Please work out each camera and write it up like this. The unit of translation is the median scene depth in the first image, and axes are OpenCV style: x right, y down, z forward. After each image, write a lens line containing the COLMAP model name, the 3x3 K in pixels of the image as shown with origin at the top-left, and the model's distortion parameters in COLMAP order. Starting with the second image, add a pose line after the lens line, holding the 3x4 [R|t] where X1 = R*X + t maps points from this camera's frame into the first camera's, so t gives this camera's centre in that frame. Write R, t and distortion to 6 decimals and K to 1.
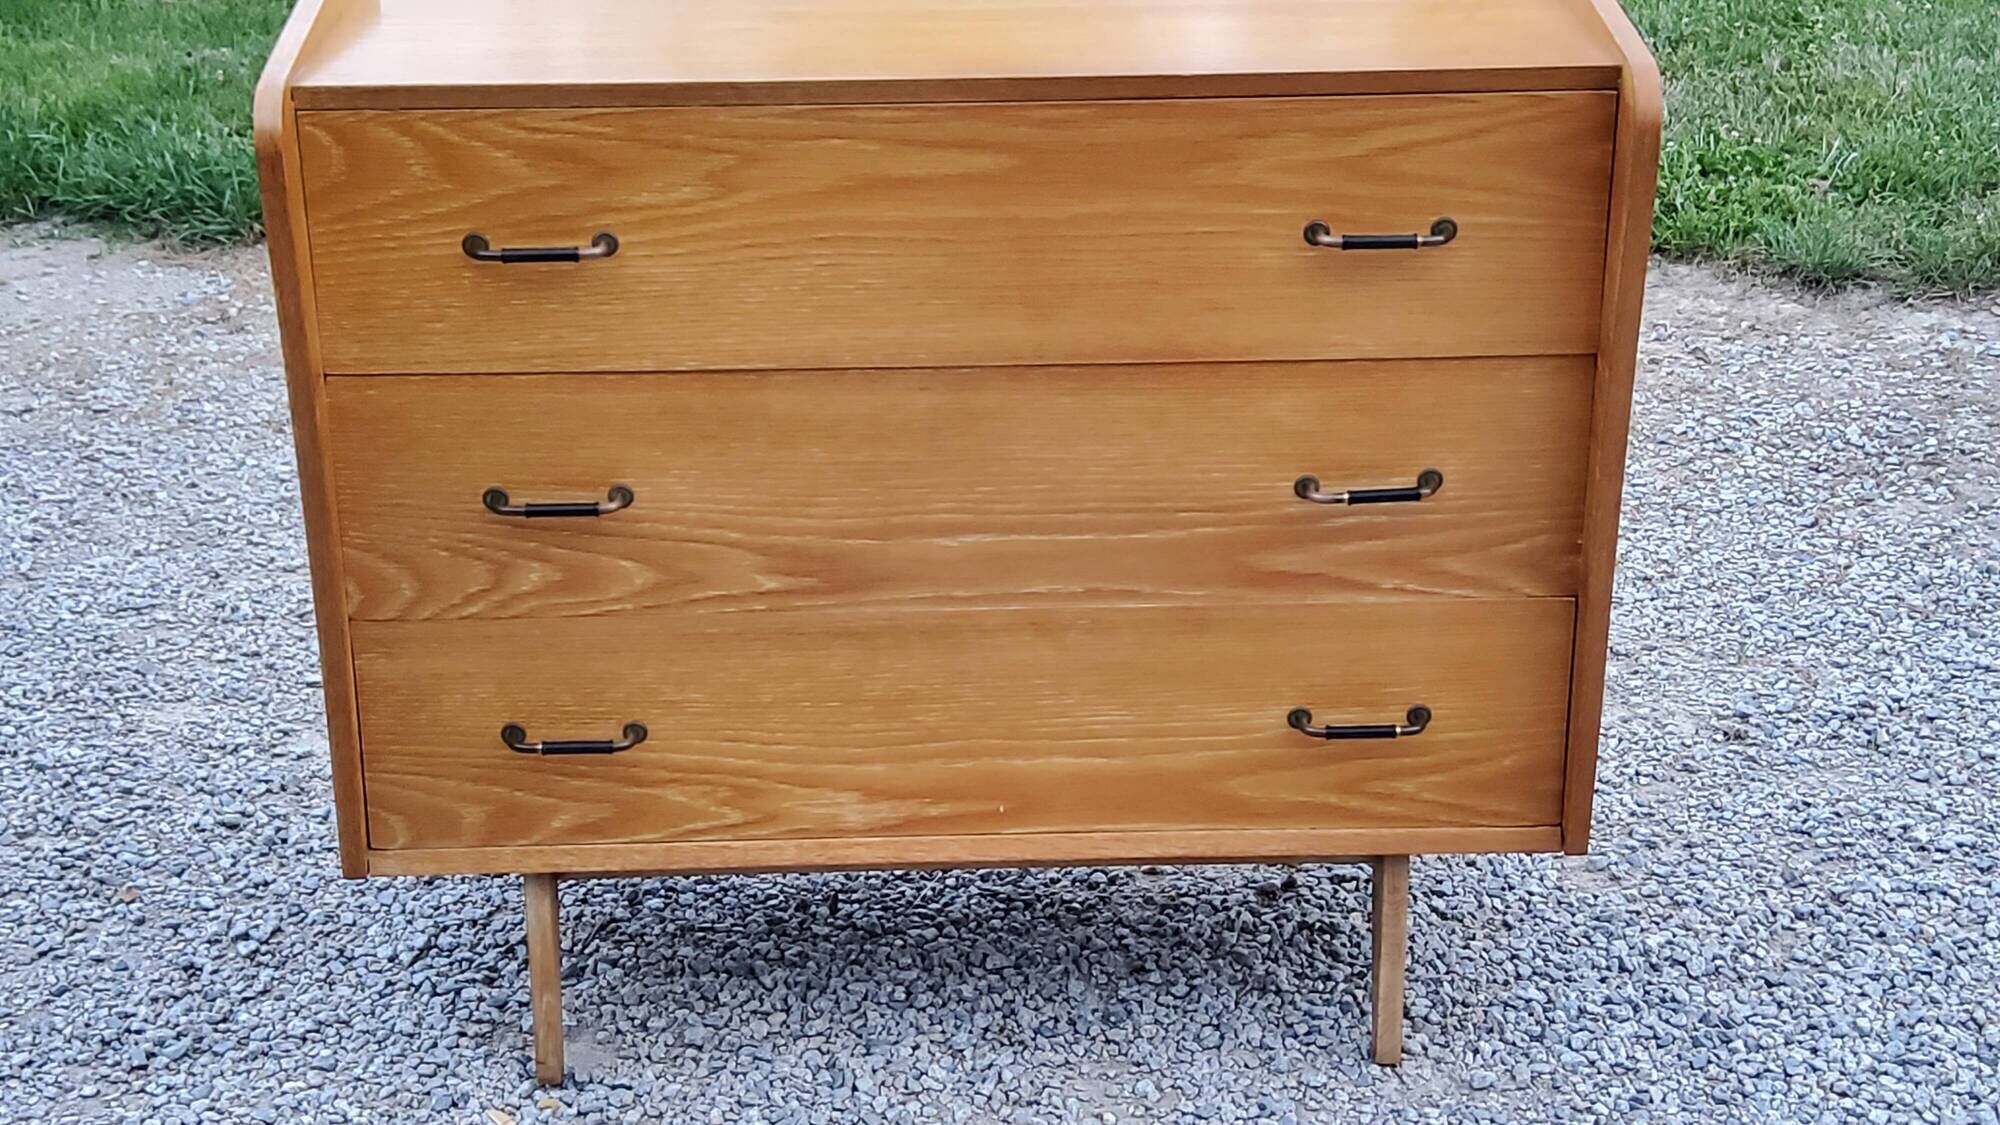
lens RADIAL K [[3012.8, 0, 969.9], [0, 3012.8, 549.1], [0, 0, 1]] dist [0.112817, 0.000000]
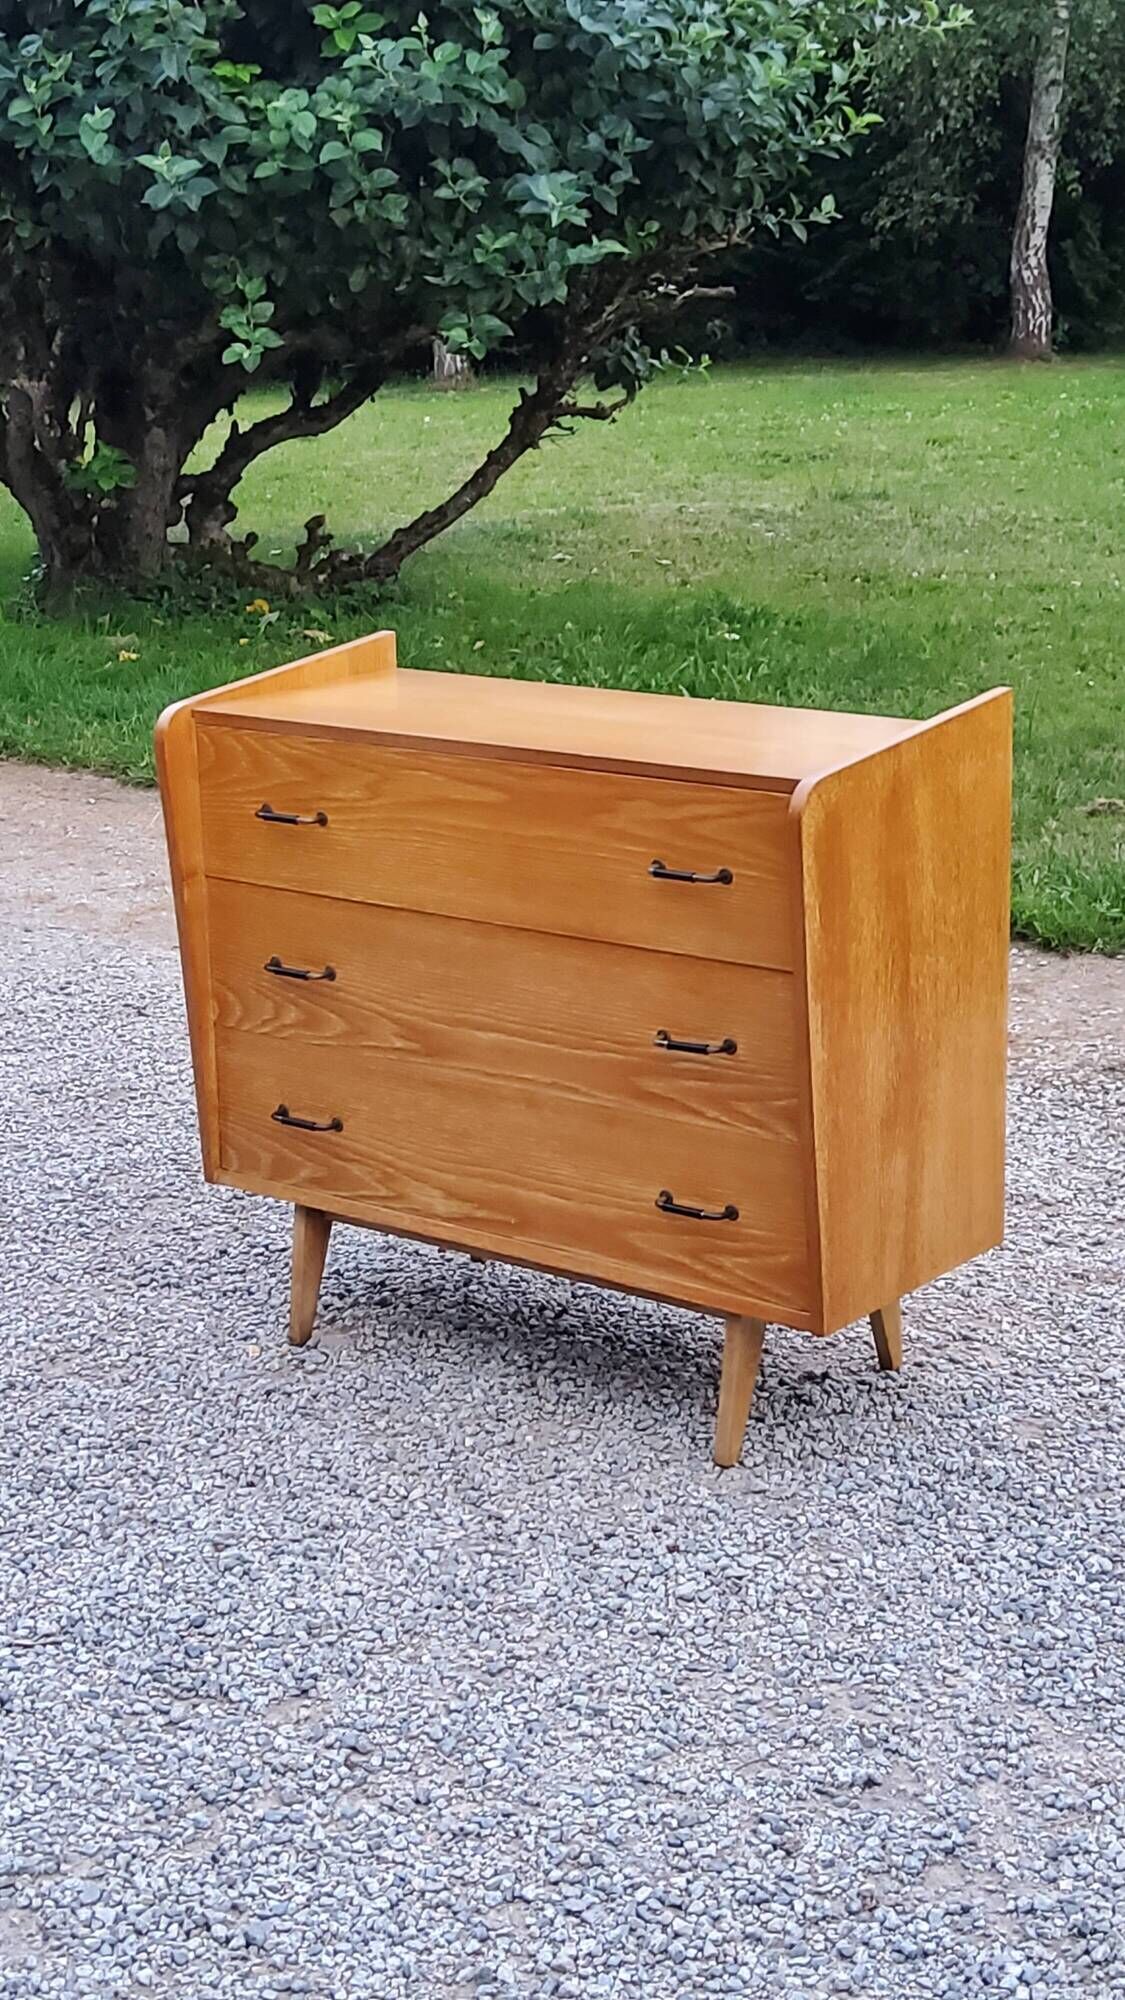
lens RADIAL K [[3012.8, 0, 550.7], [0, 3012.8, 1004.0], [0, 0, 1]] dist [0.112817, 0.000000]
pose [[0.763072, 0.154790, -0.627504, 0.979139], [-0.236829, 0.970333, -0.048635, 0.048675], [0.601360, 0.185723, 0.777093, -0.210226]]
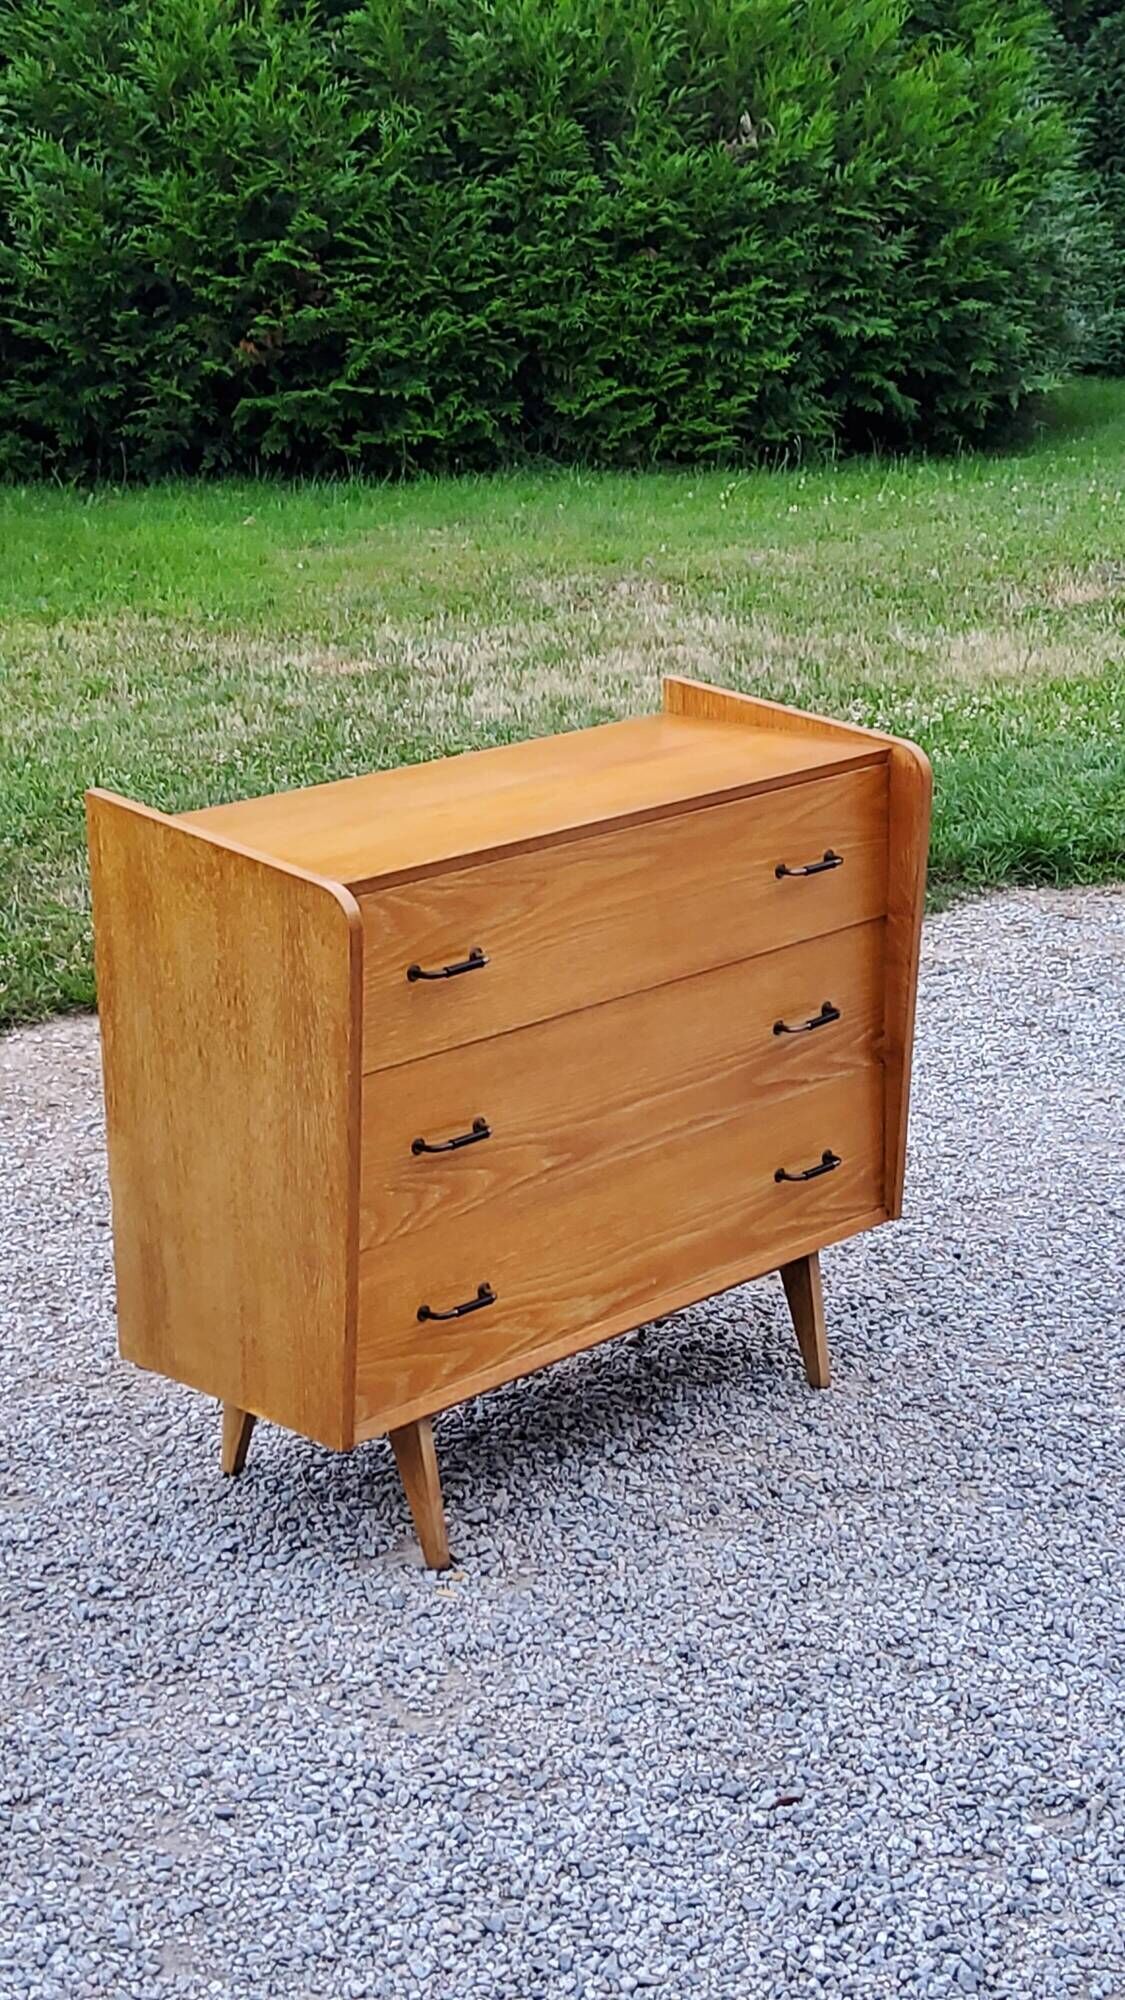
lens RADIAL K [[3012.8, 0, 572.2], [0, 3012.8, 994.2], [0, 0, 1]] dist [0.112817, 0.000000]
pose [[0.722347, -0.198403, 0.662458, -1.007621], [0.281384, 0.959397, -0.019488, -0.035934], [-0.631694, 0.200482, 0.748846, -0.151604]]
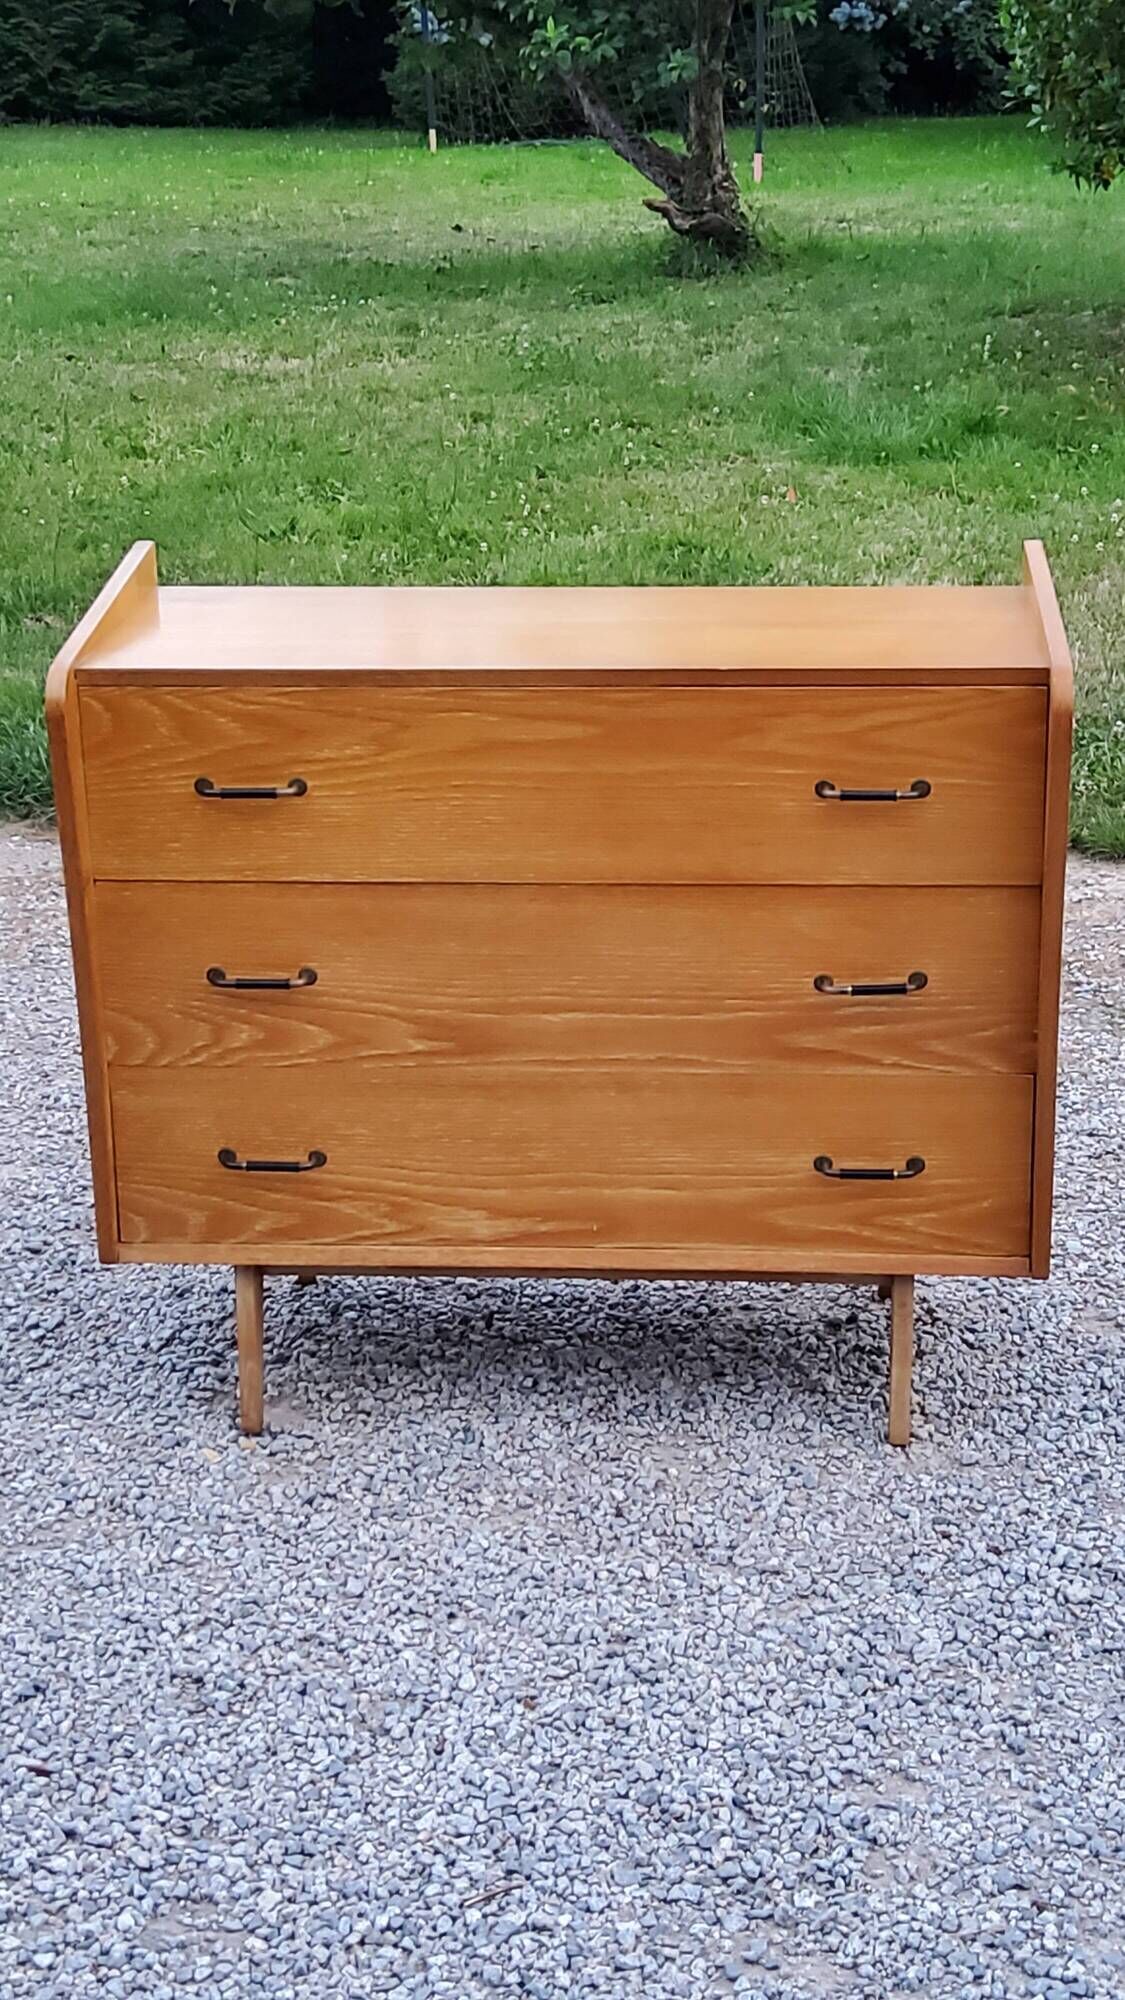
lens RADIAL K [[3012.8, 0, 575.3], [0, 3012.8, 990.8], [0, 0, 1]] dist [0.112817, 0.000000]
pose [[0.994721, 0.024746, -0.099587, 0.129654], [-0.031180, 0.997490, -0.063574, 0.067098], [0.097764, 0.066343, 0.992996, -0.303295]]
